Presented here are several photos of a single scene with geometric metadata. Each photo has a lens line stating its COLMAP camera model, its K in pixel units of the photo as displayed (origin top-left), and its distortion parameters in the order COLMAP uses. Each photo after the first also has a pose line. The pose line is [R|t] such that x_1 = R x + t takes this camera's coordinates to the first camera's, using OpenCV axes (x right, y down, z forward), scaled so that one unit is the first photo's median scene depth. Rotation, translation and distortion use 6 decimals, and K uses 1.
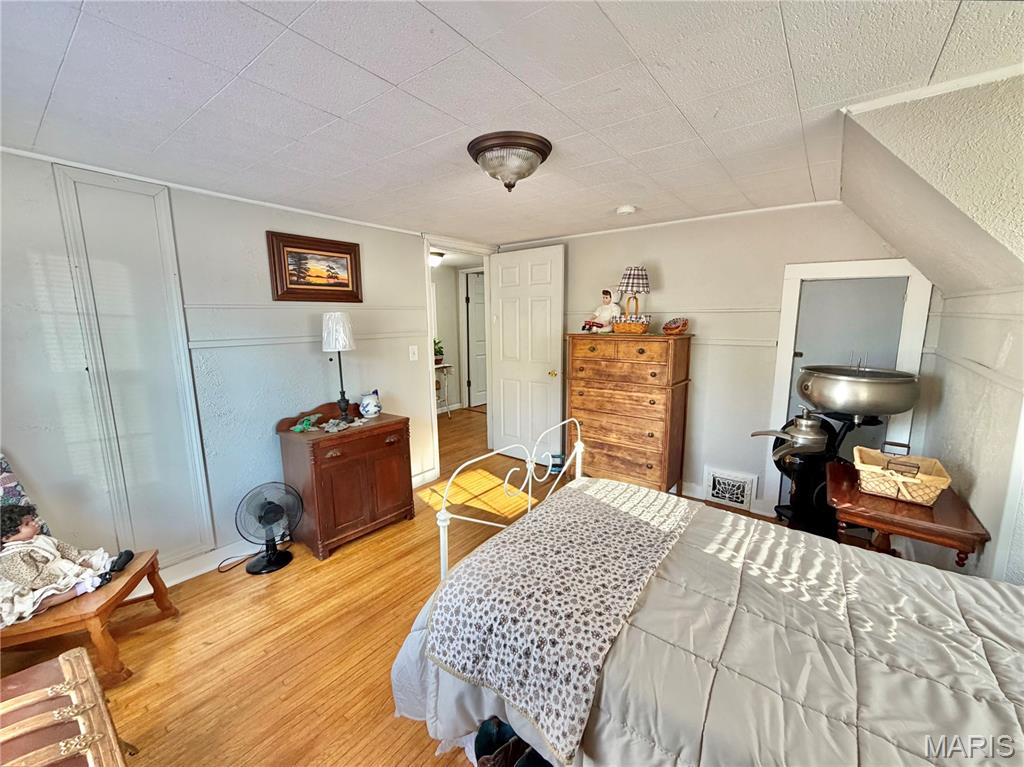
lens RADIAL K [[410.6, 0, 510.2], [0, 410.6, 381.5], [0, 0, 1]] dist [-0.001554, -0.000498]
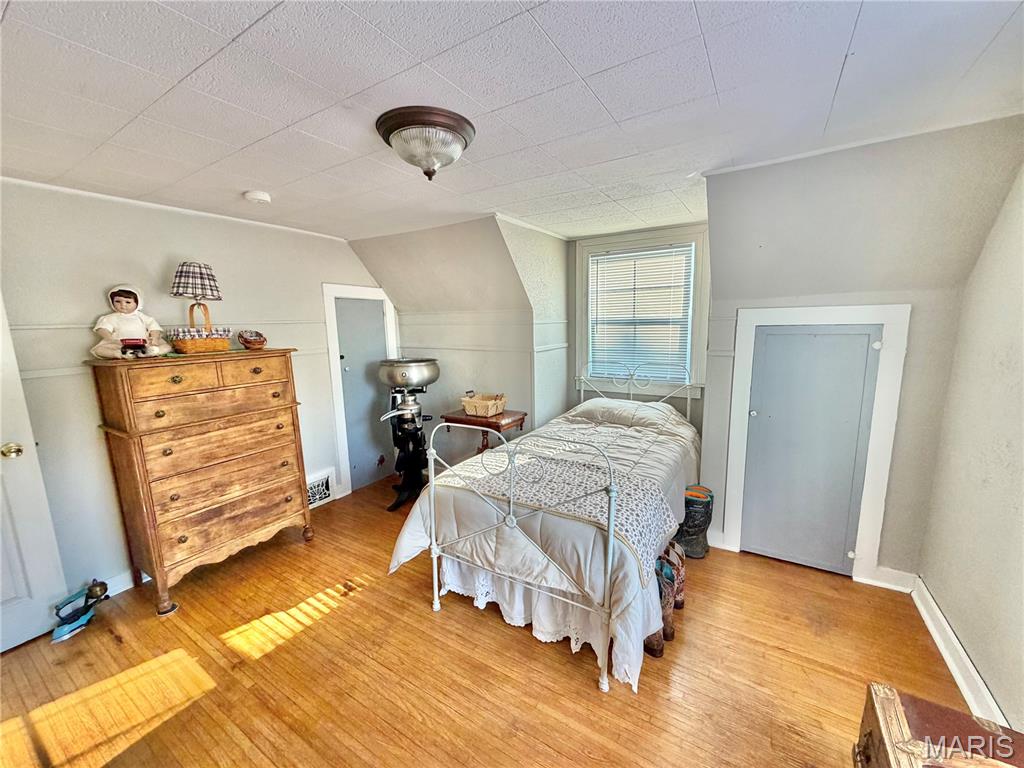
lens RADIAL K [[410.6, 0, 512.6], [0, 410.6, 386.6], [0, 0, 1]] dist [-0.001554, -0.000498]
pose [[-0.115456, -0.149877, 0.981940, -0.517903], [0.174841, 0.970051, 0.168620, -0.086297], [-0.977804, 0.191151, -0.085793, 0.544249]]
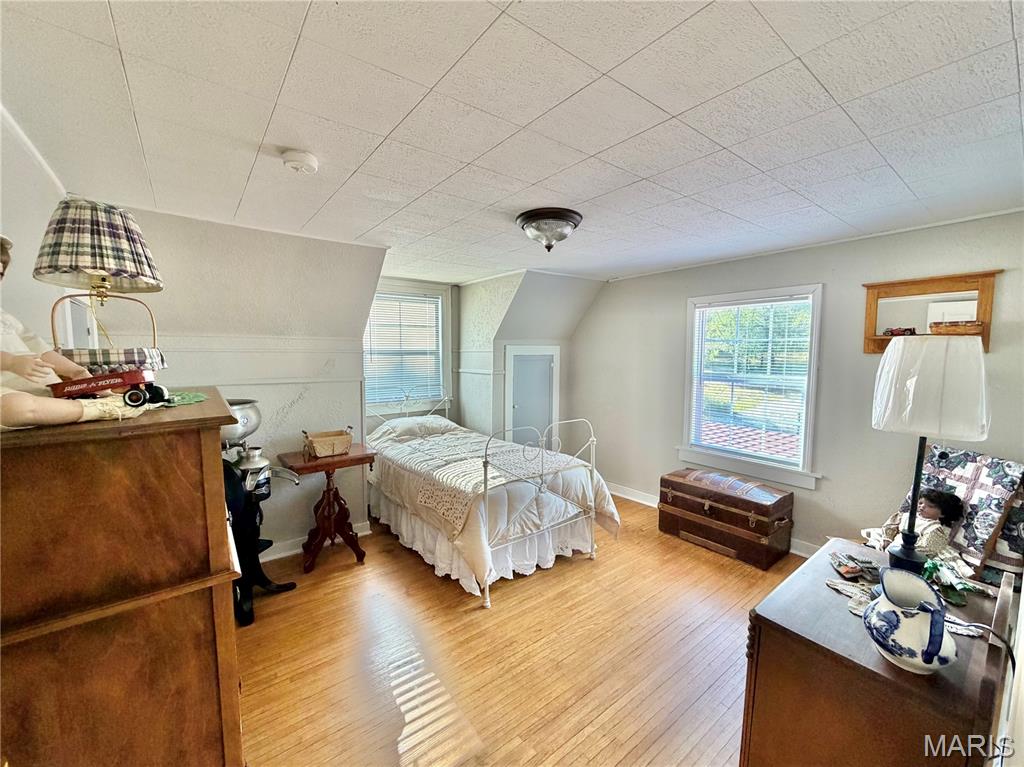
lens RADIAL K [[410.6, 0, 518.4], [0, 410.6, 386.6], [0, 0, 1]] dist [-0.001554, -0.000498]
pose [[-0.973491, -0.016312, 0.228141, -0.114425], [0.039216, 0.970779, 0.236748, -0.200882], [-0.225337, 0.239419, -0.944406, 1.273002]]
